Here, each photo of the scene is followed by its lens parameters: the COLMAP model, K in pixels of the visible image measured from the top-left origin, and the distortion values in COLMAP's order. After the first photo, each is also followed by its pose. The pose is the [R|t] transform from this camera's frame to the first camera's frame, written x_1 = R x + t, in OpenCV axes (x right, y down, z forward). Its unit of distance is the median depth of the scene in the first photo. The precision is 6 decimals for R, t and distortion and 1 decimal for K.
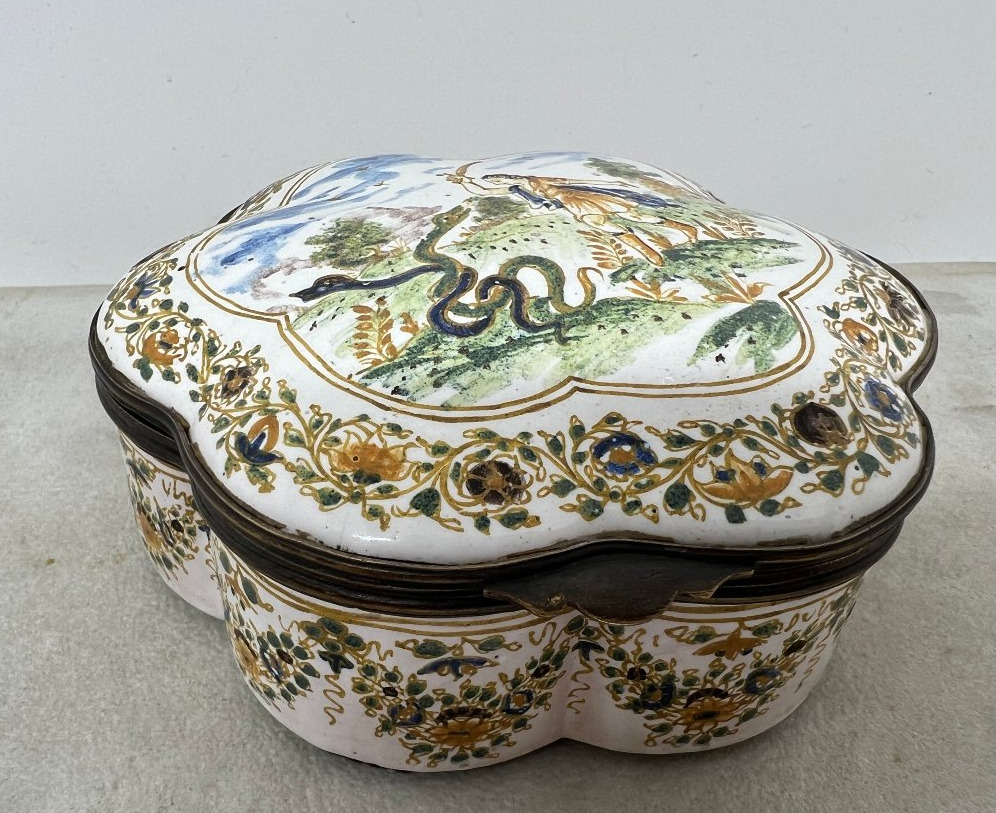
lens RADIAL K [[940.3, 0, 393.3], [0, 940.3, 527.8], [0, 0, 1]] dist [-0.009906, 0.000000]
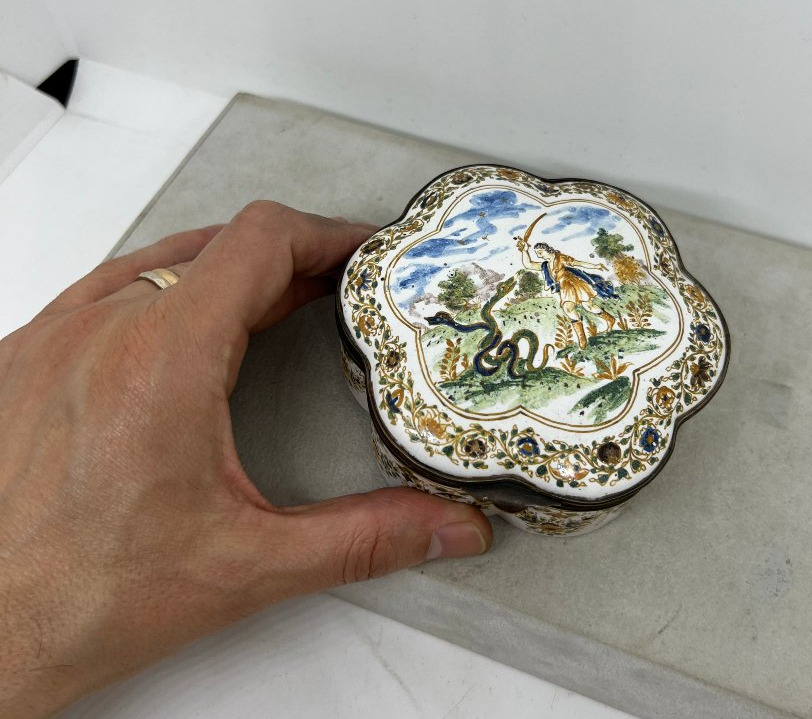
lens RADIAL K [[981.7, 0, 431.8], [0, 981.7, 223.0], [0, 0, 1]] dist [0.043588, 0.000000]
pose [[0.966595, 0.239614, -0.090991, 0.077114], [-0.211127, 0.945630, 0.247403, -1.148045], [0.145325, -0.219928, 0.964631, -1.371701]]
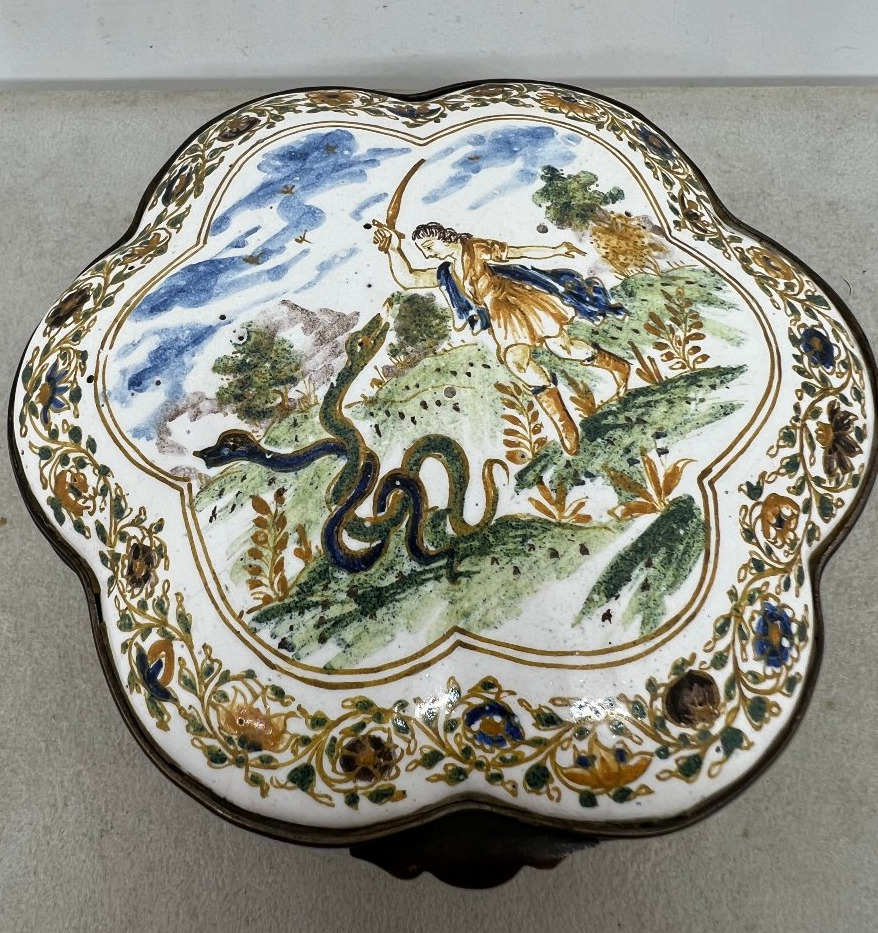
lens RADIAL K [[936.6, 0, 328.8], [0, 936.6, 336.0], [0, 0, 1]] dist [-0.004985, 0.000000]
pose [[0.996624, 0.043838, -0.069420, 0.102203], [-0.016279, 0.934245, 0.356259, -0.769396], [0.080473, -0.353926, 0.931805, 0.141721]]
